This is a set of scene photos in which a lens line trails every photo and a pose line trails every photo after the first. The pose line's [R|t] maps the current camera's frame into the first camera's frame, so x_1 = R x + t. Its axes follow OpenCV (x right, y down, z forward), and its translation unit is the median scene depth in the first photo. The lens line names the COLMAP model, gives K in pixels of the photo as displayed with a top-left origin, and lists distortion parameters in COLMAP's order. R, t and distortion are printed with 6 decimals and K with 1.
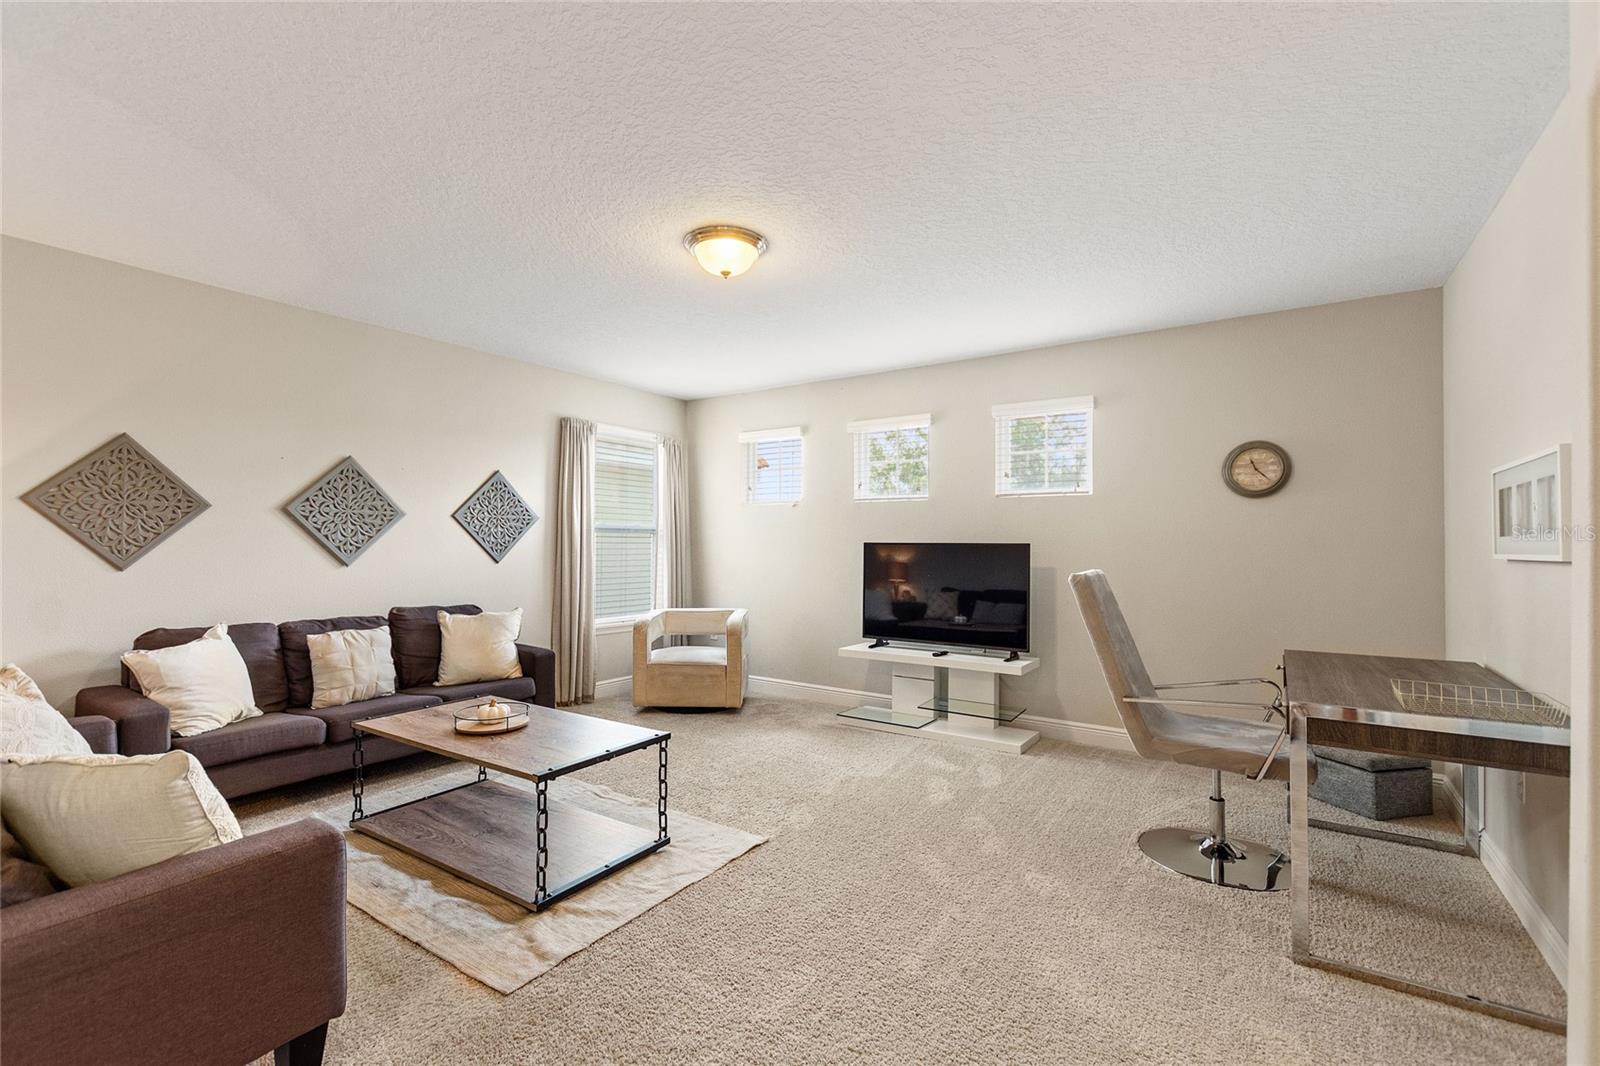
lens RADIAL K [[692.2, 0, 795.0], [0, 692.2, 540.0], [0, 0, 1]] dist [0.001529, 0.000103]
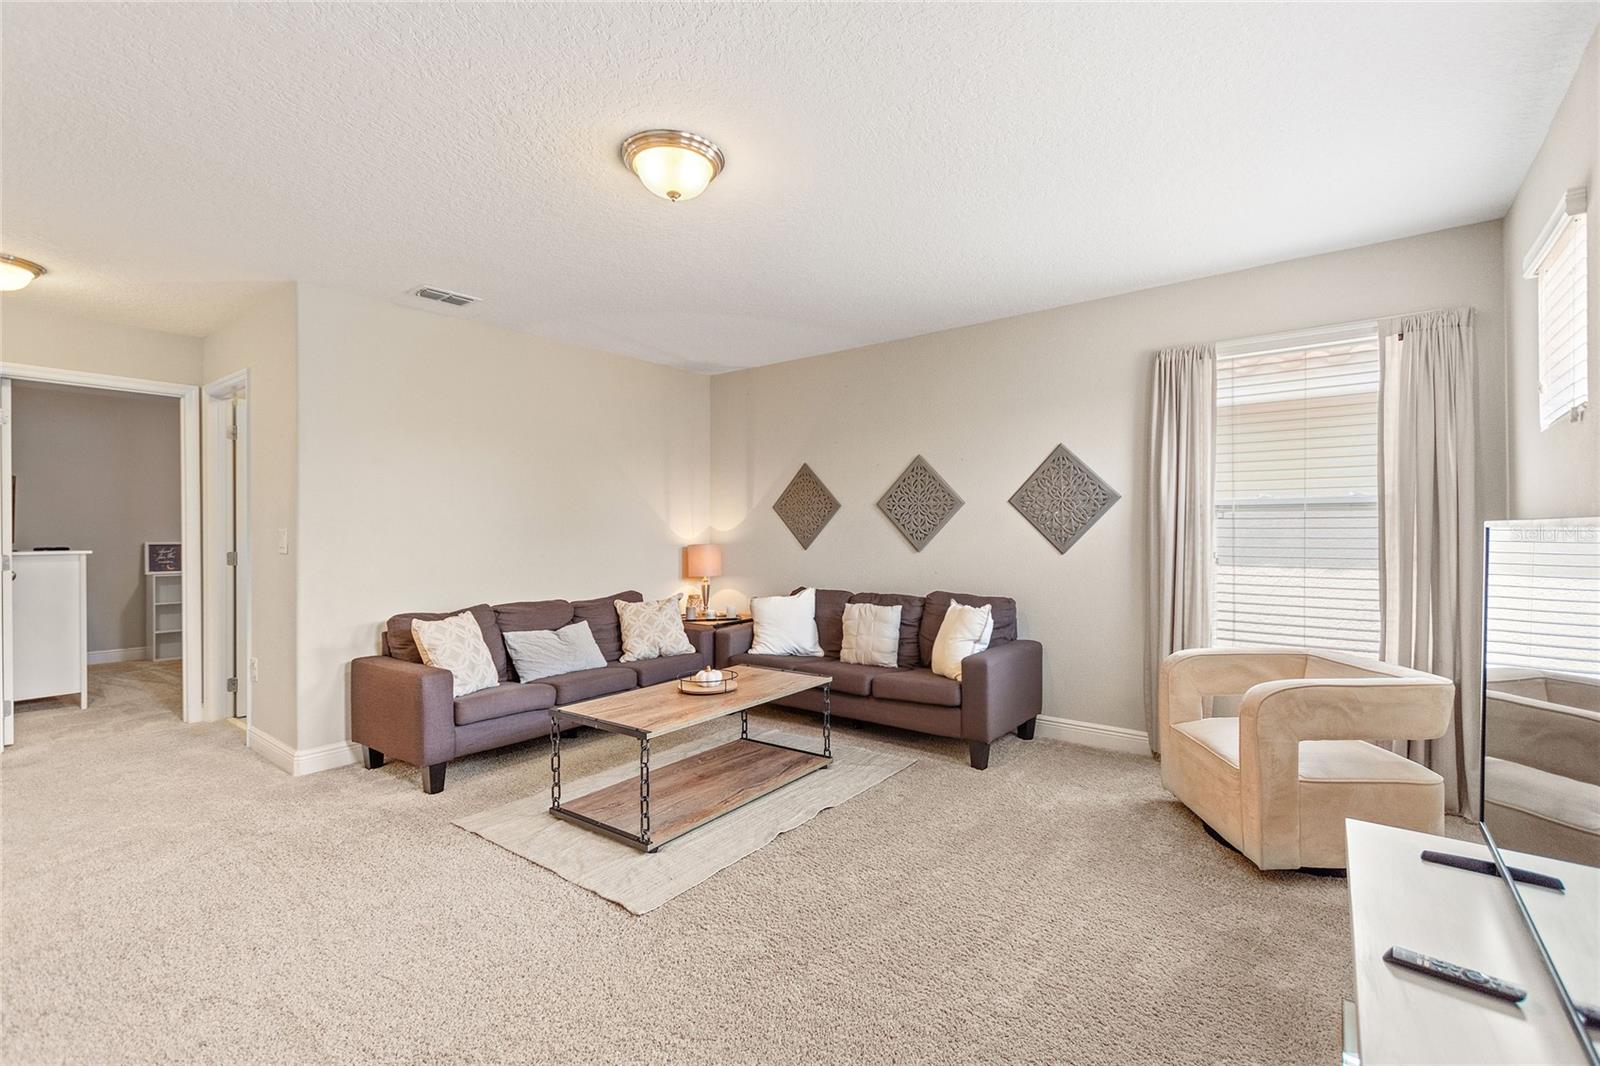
lens RADIAL K [[692.2, 0, 800.8], [0, 692.2, 533.2], [0, 0, 1]] dist [0.001529, 0.000103]
pose [[-0.051108, 0.000043, -0.998693, 0.510872], [0.014292, 0.999898, -0.000689, 0.006016], [0.998591, -0.014308, -0.051103, 0.861986]]
